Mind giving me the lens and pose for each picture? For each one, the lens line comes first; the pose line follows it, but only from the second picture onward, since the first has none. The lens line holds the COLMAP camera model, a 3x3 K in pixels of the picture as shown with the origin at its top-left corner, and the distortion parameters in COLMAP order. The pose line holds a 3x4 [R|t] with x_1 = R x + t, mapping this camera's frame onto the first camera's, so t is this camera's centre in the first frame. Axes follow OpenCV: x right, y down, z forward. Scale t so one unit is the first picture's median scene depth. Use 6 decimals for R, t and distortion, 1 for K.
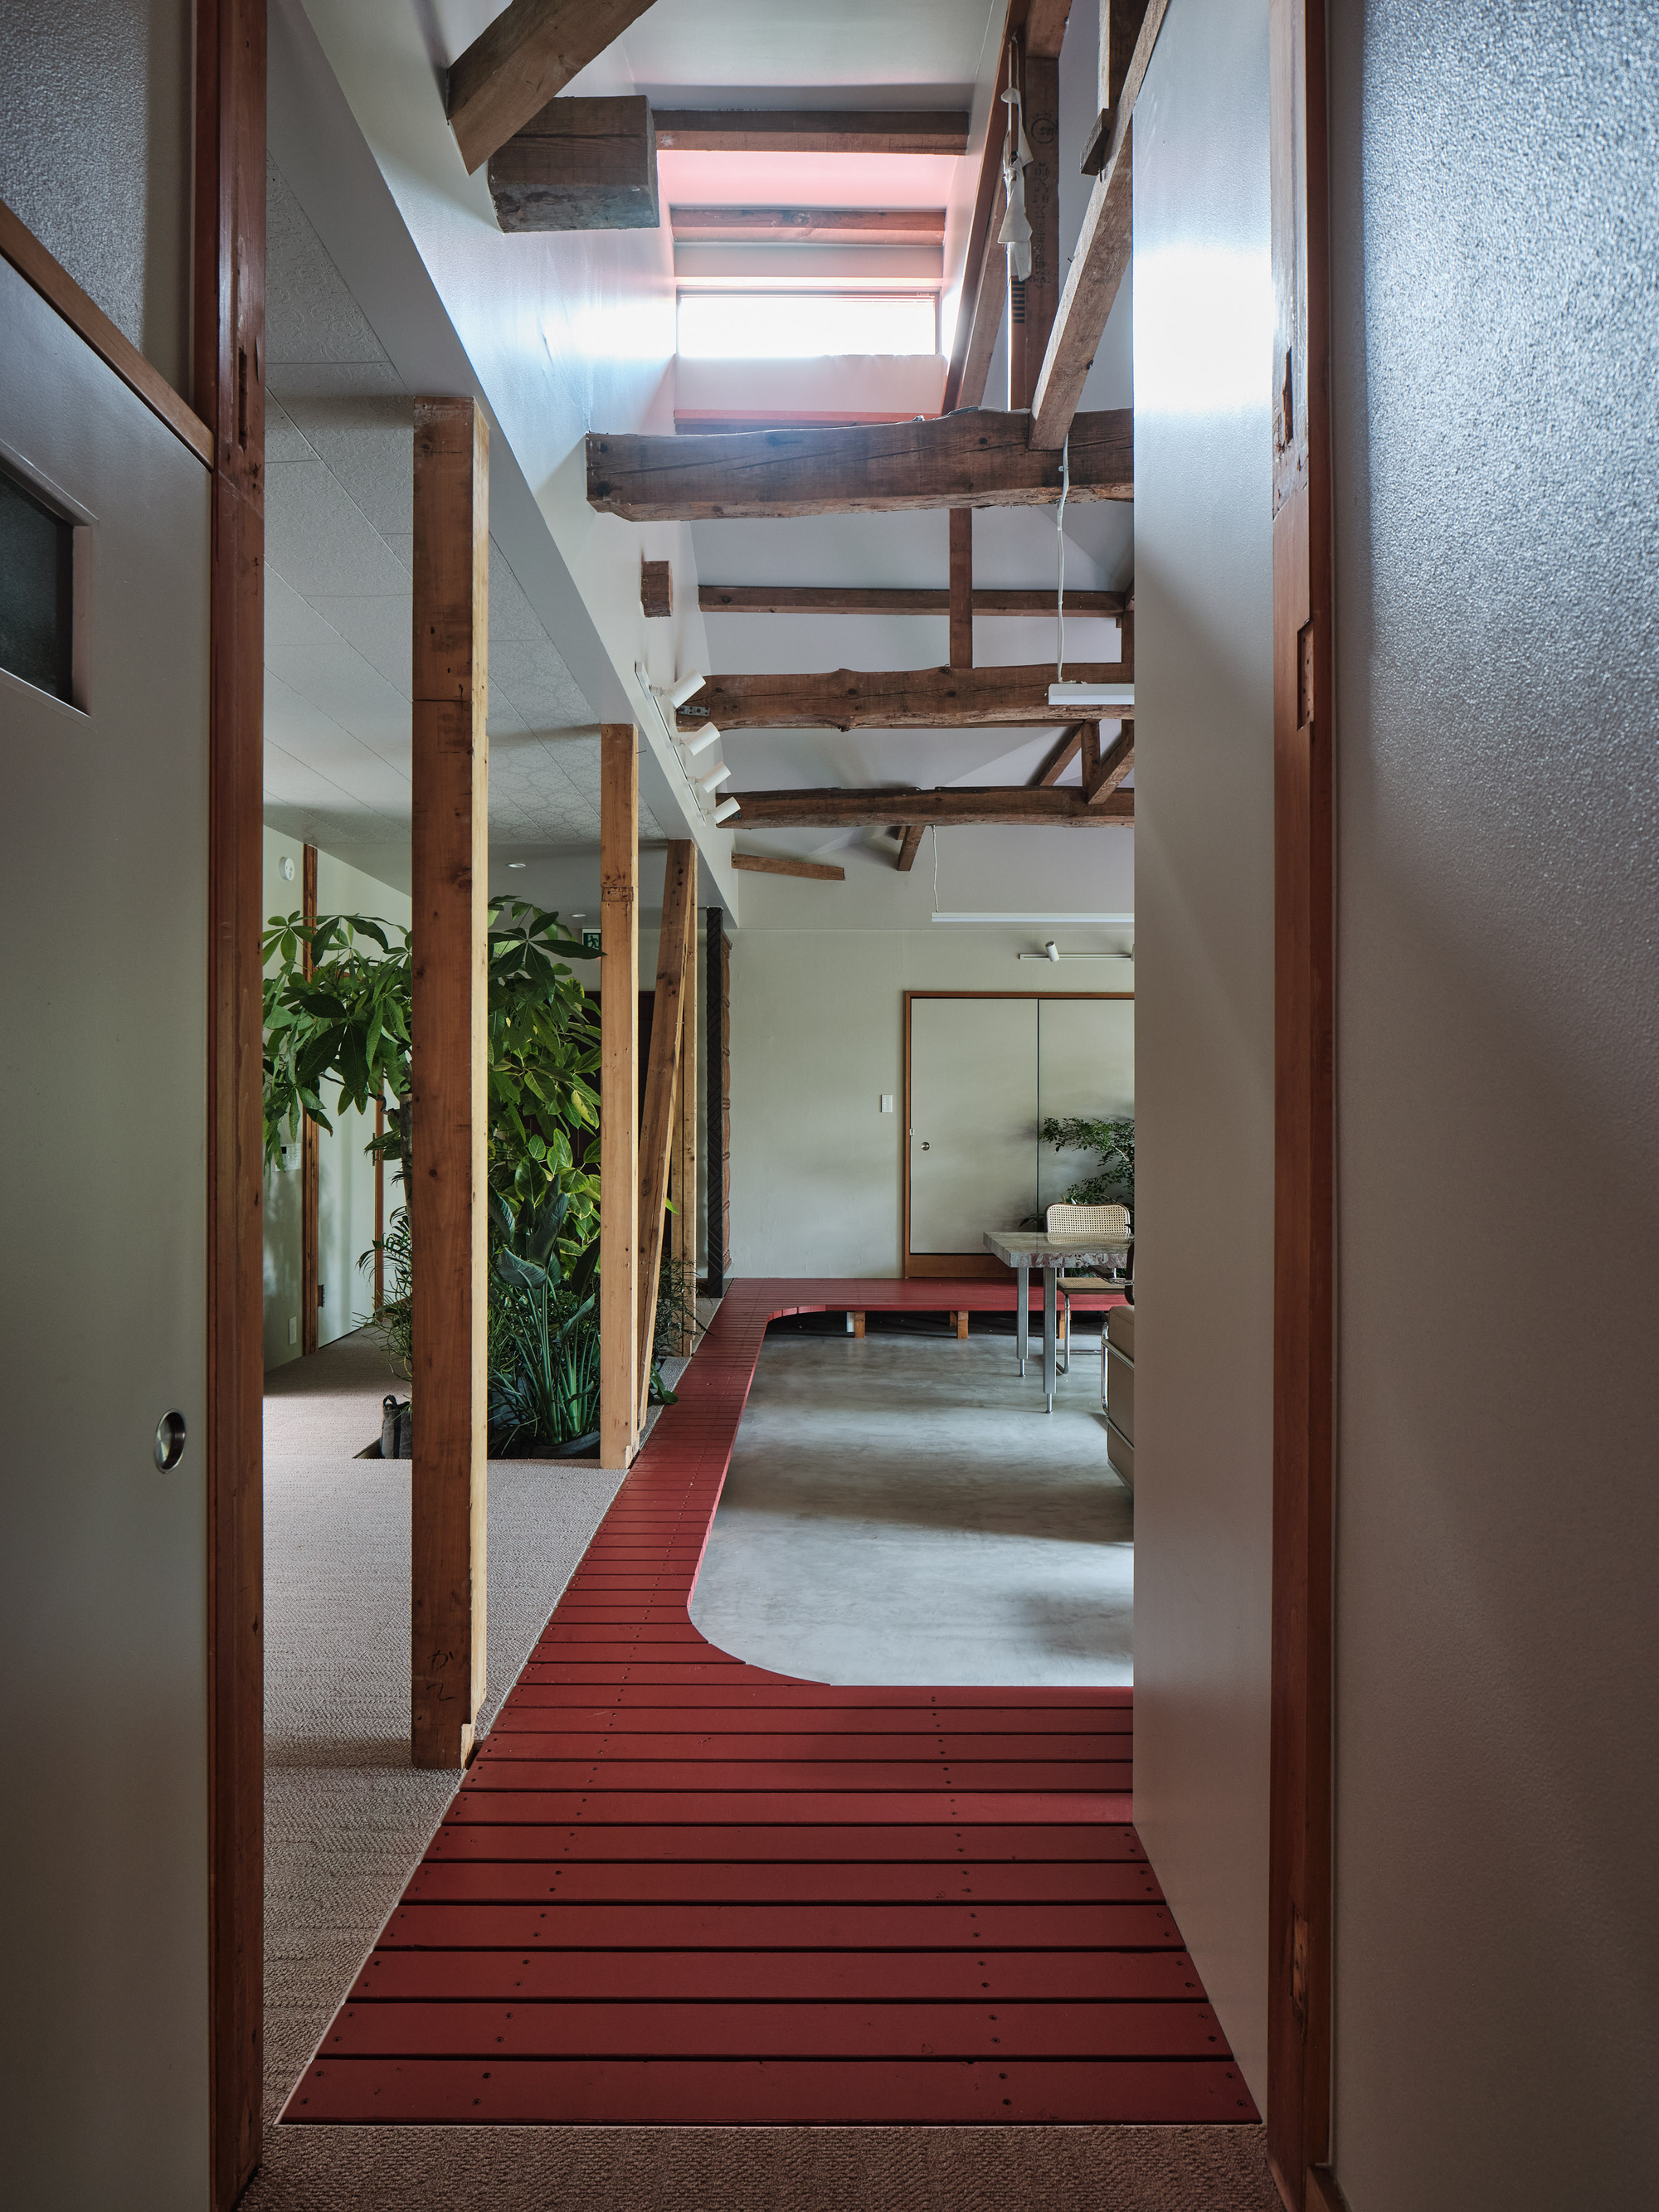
lens RADIAL K [[1241.2, 0, 822.2], [0, 1241.2, 1114.8], [0, 0, 1]] dist [-0.022523, -0.000519]
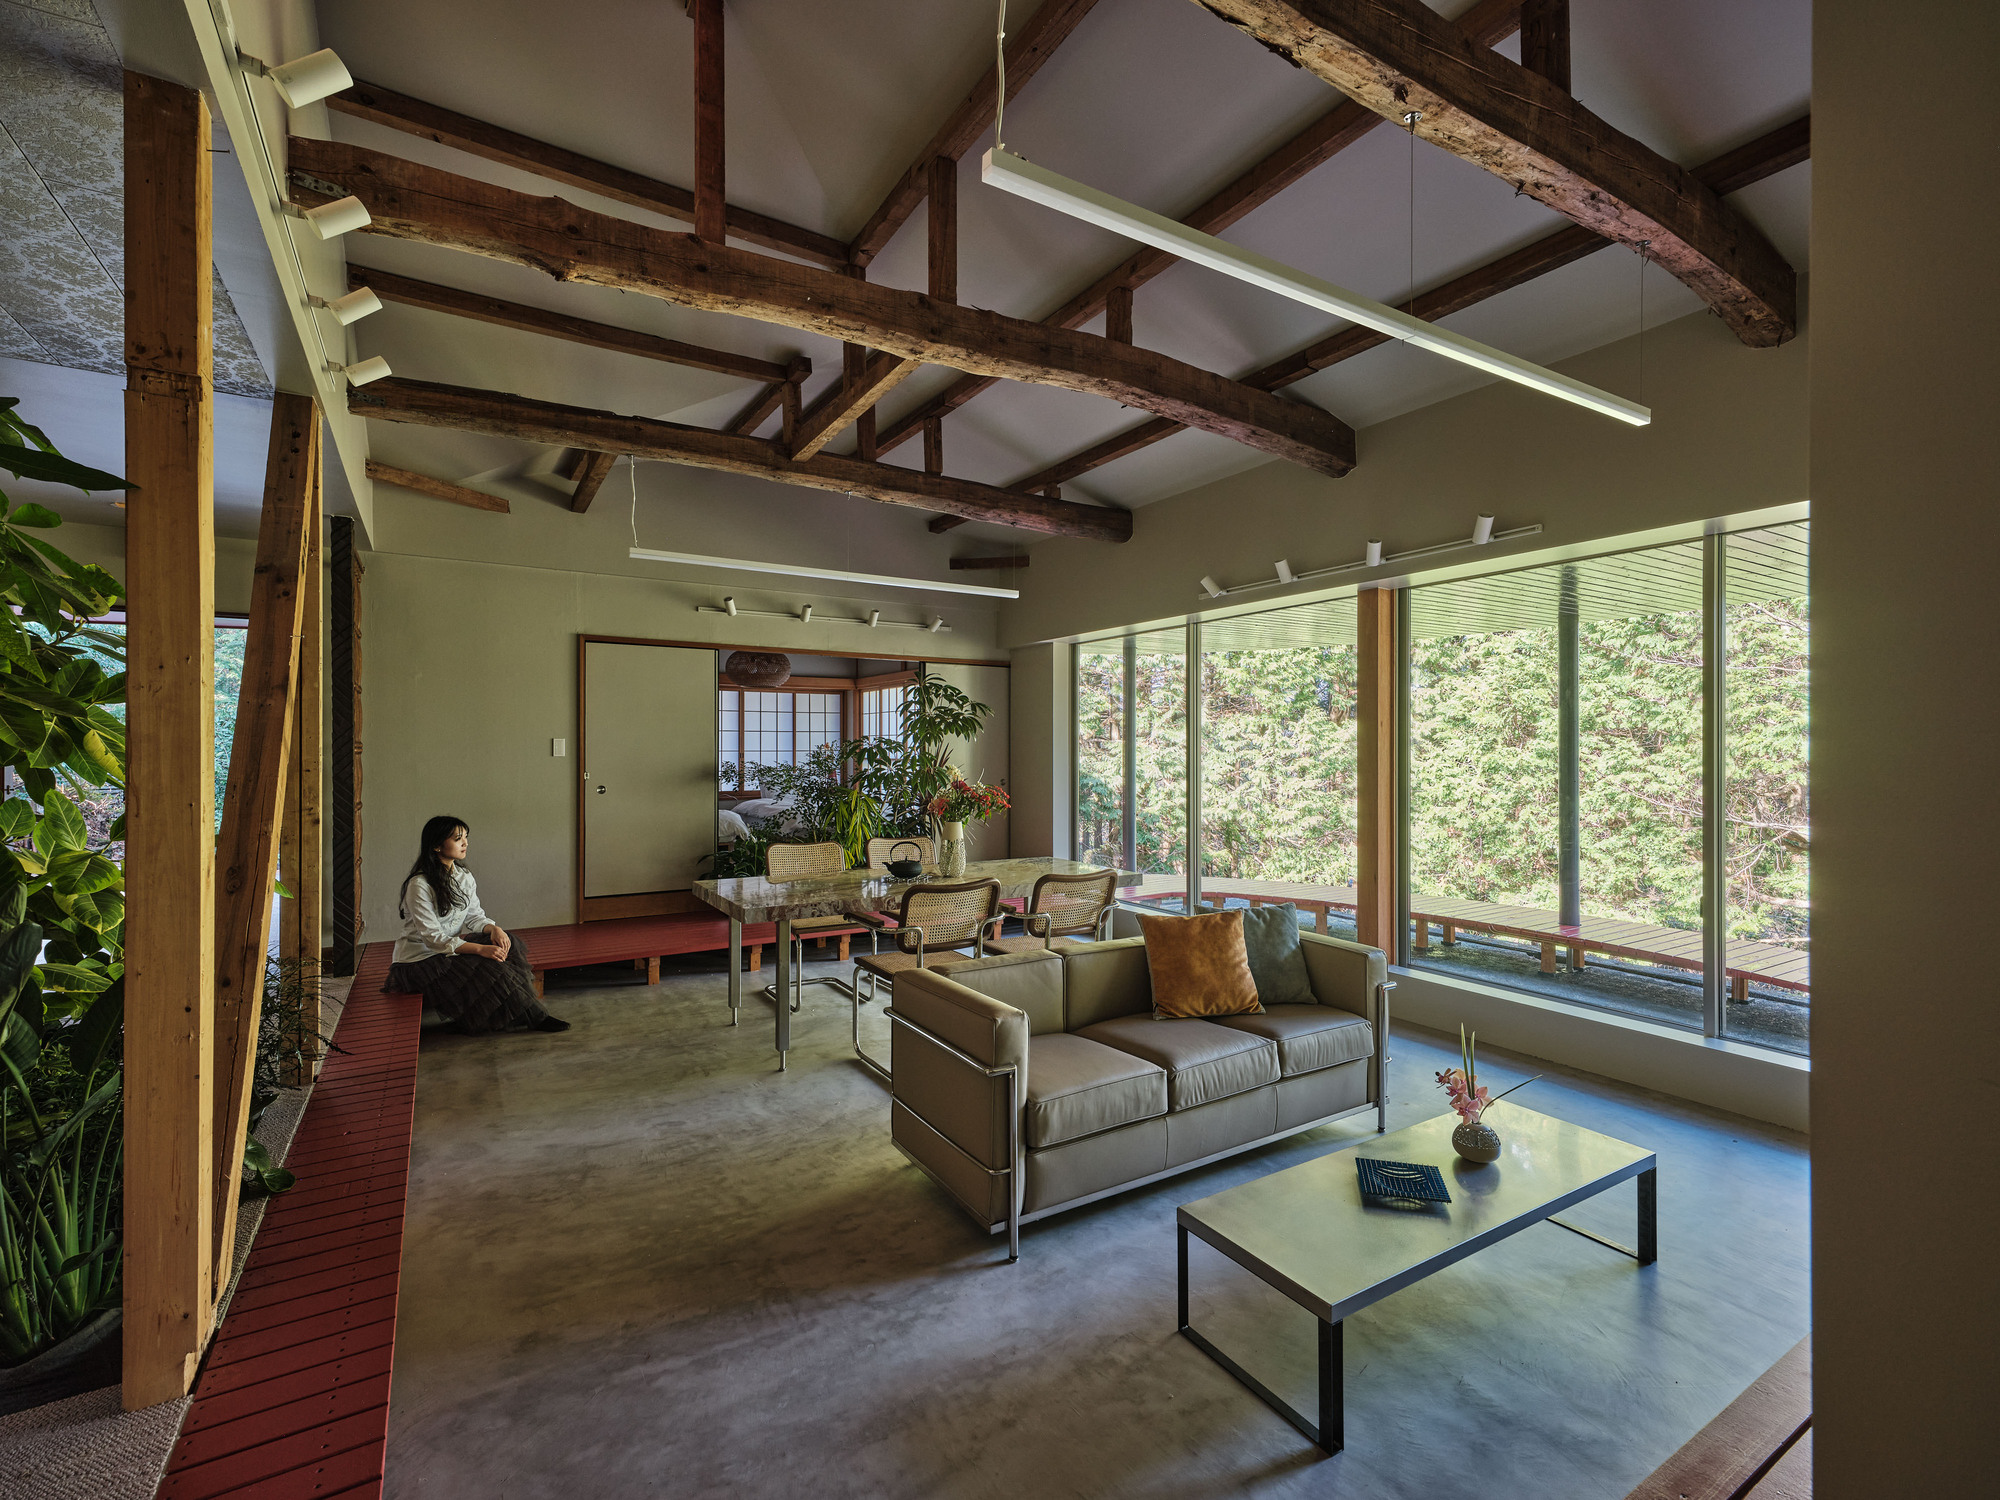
lens RADIAL K [[897.0, 0, 1003.6], [0, 897.0, 750.3], [0, 0, 1]] dist [0.006056, -0.002188]
pose [[0.846603, -0.001222, 0.532223, -0.049212], [0.002885, 0.999993, -0.002293, -0.007130], [-0.532216, 0.003476, 0.846601, 0.368304]]
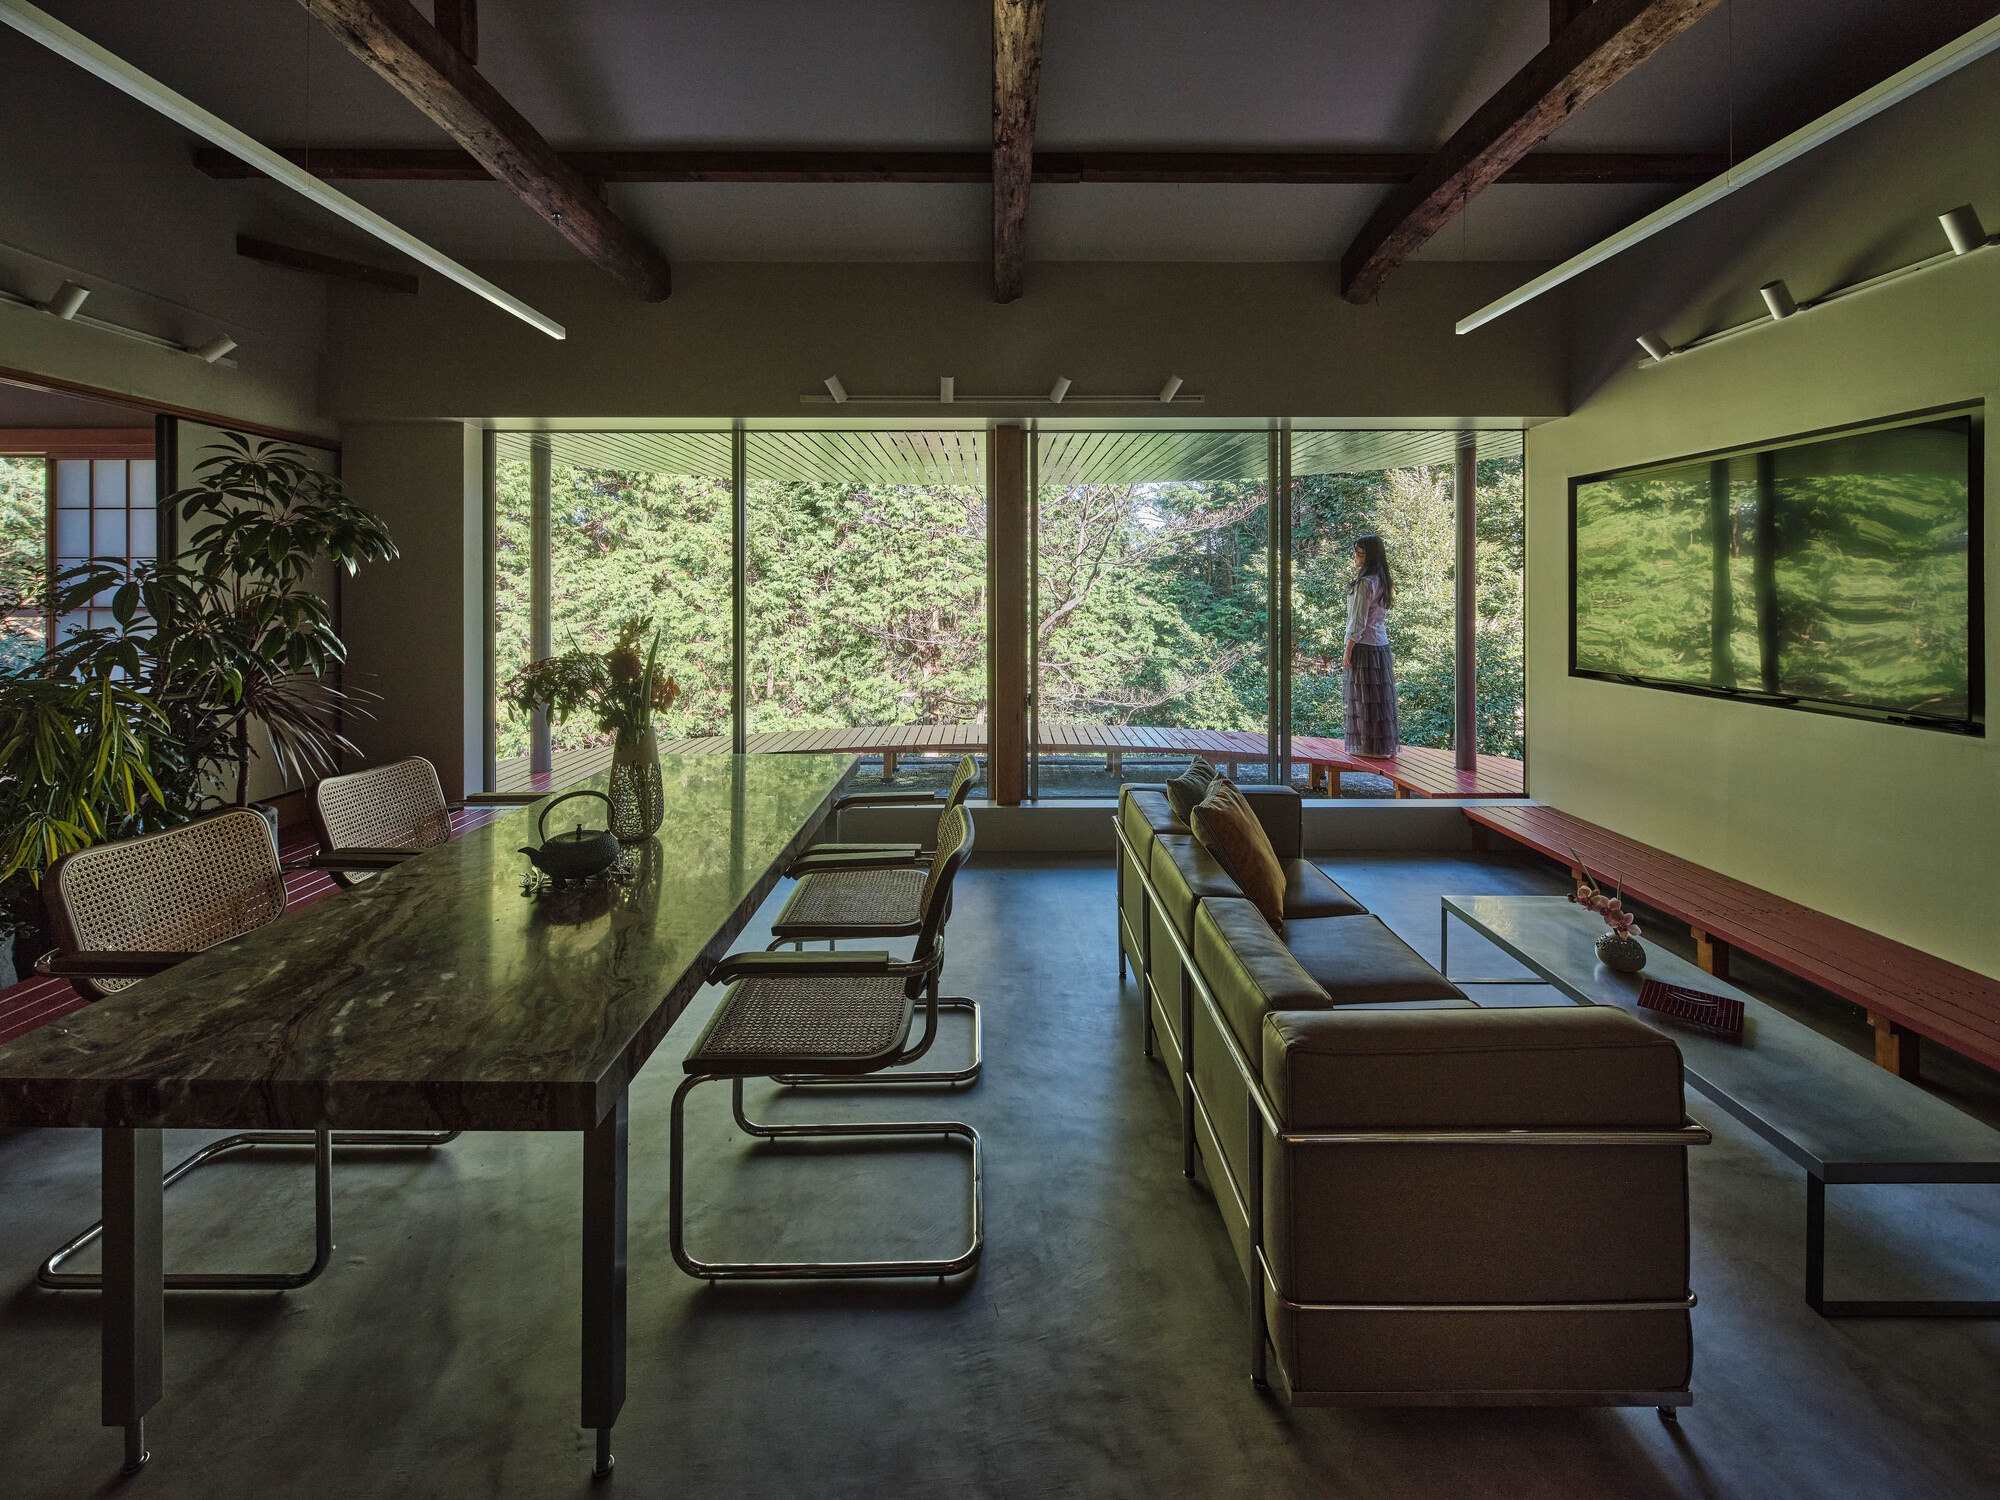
lens RADIAL K [[804.0, 0, 999.0], [0, 804.0, 615.0], [0, 0, 1]] dist [0.002003, 0.000411]
pose [[-0.009727, -0.030037, 0.999501, -0.077572], [0.005352, 0.999533, 0.030090, -0.003230], [-0.999938, 0.005642, -0.009562, 1.033660]]
